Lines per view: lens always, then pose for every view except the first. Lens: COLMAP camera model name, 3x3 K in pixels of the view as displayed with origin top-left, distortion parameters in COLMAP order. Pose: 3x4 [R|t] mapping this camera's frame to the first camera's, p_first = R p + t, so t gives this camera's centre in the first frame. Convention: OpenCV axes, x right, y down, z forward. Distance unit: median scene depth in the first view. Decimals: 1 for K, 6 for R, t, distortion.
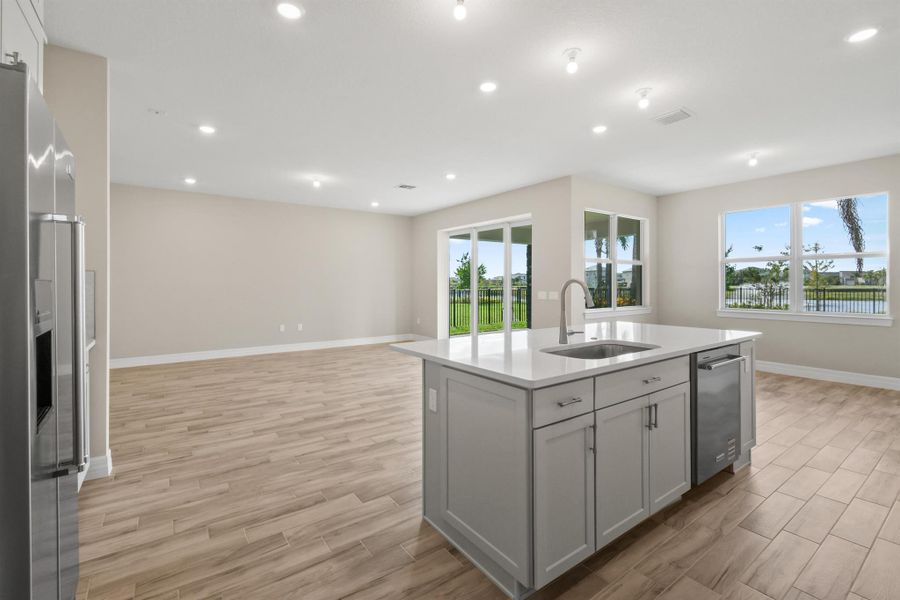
lens RADIAL K [[405.9, 0, 454.6], [0, 405.9, 282.2], [0, 0, 1]] dist [-0.001826, -0.000774]
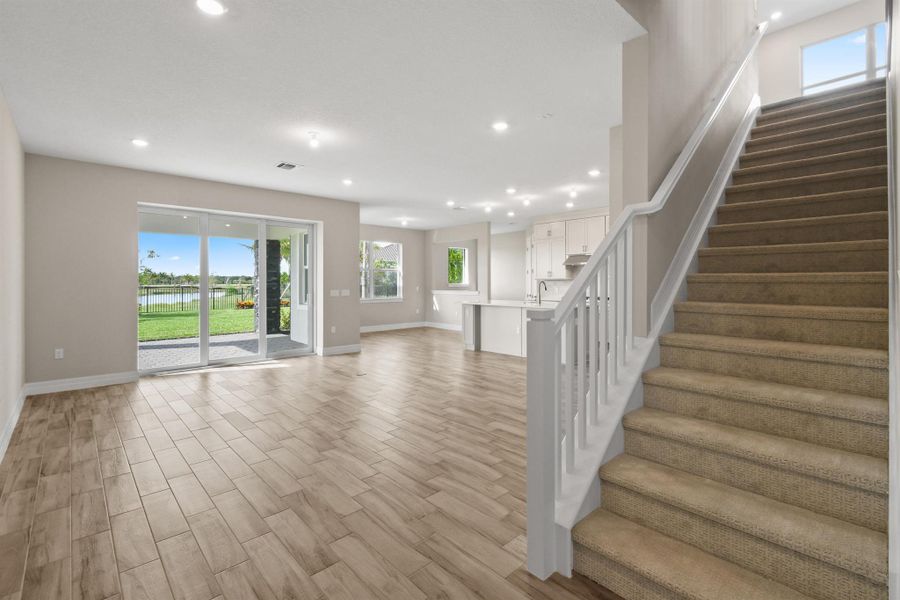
lens RADIAL K [[405.9, 0, 454.6], [0, 405.9, 282.2], [0, 0, 1]] dist [-0.001826, -0.000774]
pose [[-0.131414, 0.002691, 0.991324, -1.877137], [-0.000143, 0.999996, -0.002733, 0.003969], [-0.991328, -0.000501, -0.131413, 1.479808]]
